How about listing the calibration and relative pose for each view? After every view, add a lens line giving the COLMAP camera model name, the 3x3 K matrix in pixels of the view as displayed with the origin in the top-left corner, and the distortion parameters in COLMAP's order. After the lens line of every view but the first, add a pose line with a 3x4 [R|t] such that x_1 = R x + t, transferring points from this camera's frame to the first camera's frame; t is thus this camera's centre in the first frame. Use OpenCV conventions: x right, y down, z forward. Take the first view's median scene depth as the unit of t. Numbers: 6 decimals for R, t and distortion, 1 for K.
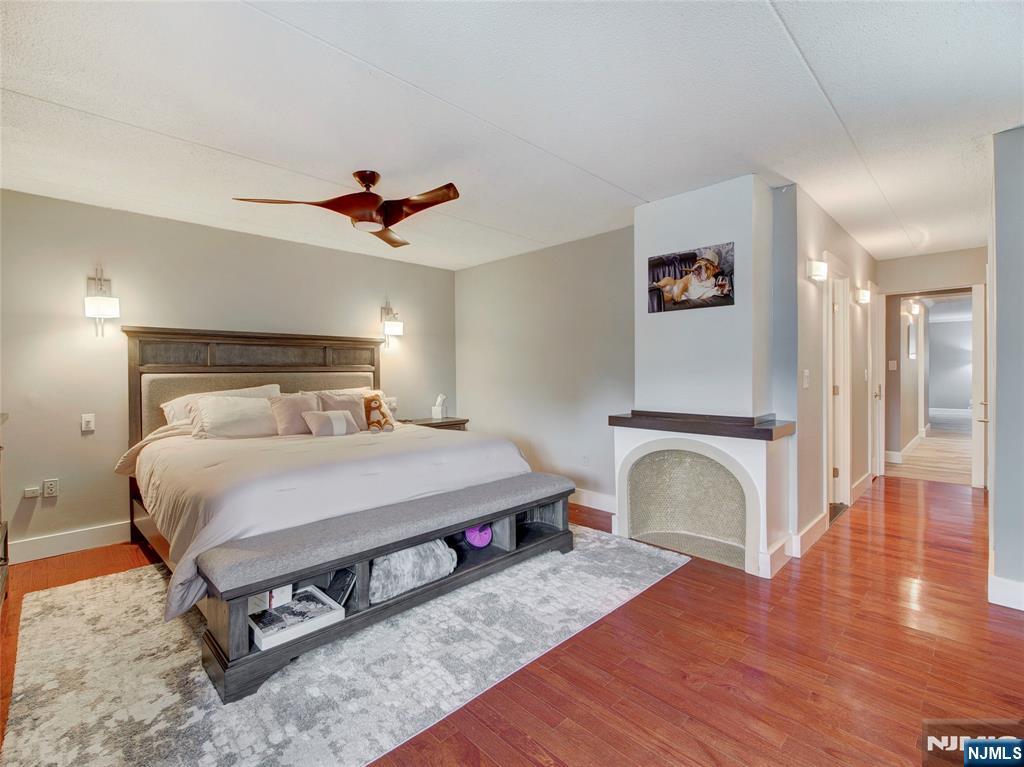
lens RADIAL K [[470.0, 0, 510.3], [0, 470.0, 380.7], [0, 0, 1]] dist [0.001404, -0.000398]
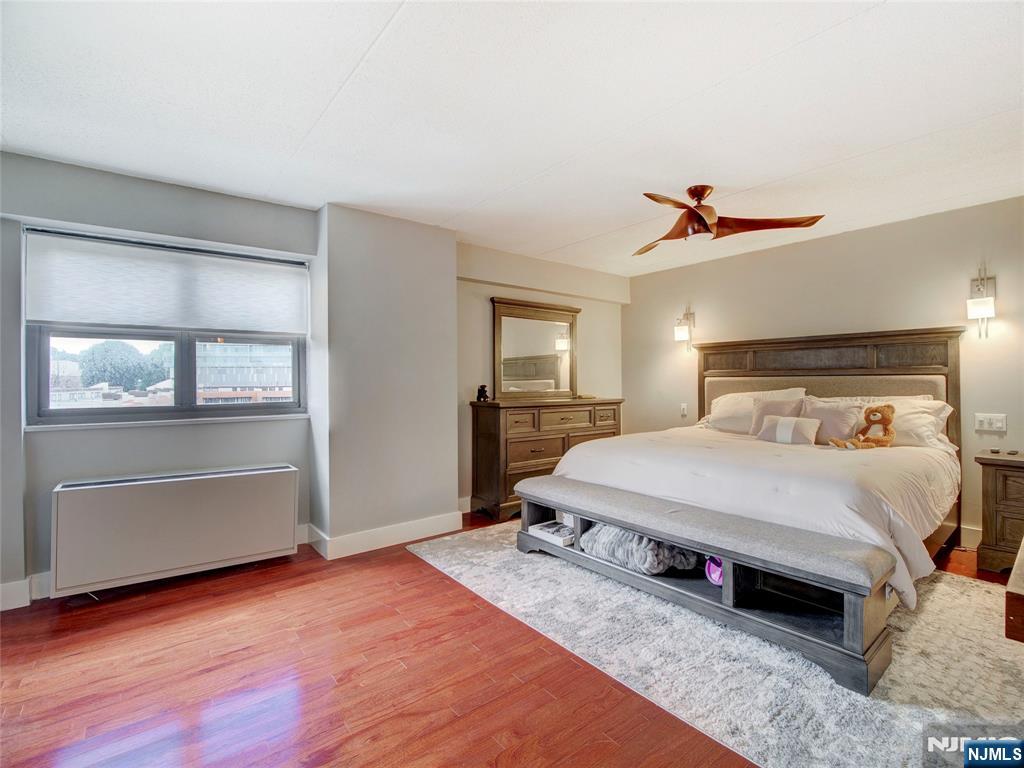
lens RADIAL K [[470.0, 0, 509.8], [0, 470.0, 379.6], [0, 0, 1]] dist [0.001404, -0.000398]
pose [[-0.089184, 0.006148, -0.995996, 0.655166], [-0.016855, 0.999828, 0.007681, -0.008679], [0.995873, 0.017472, -0.089065, 0.568244]]
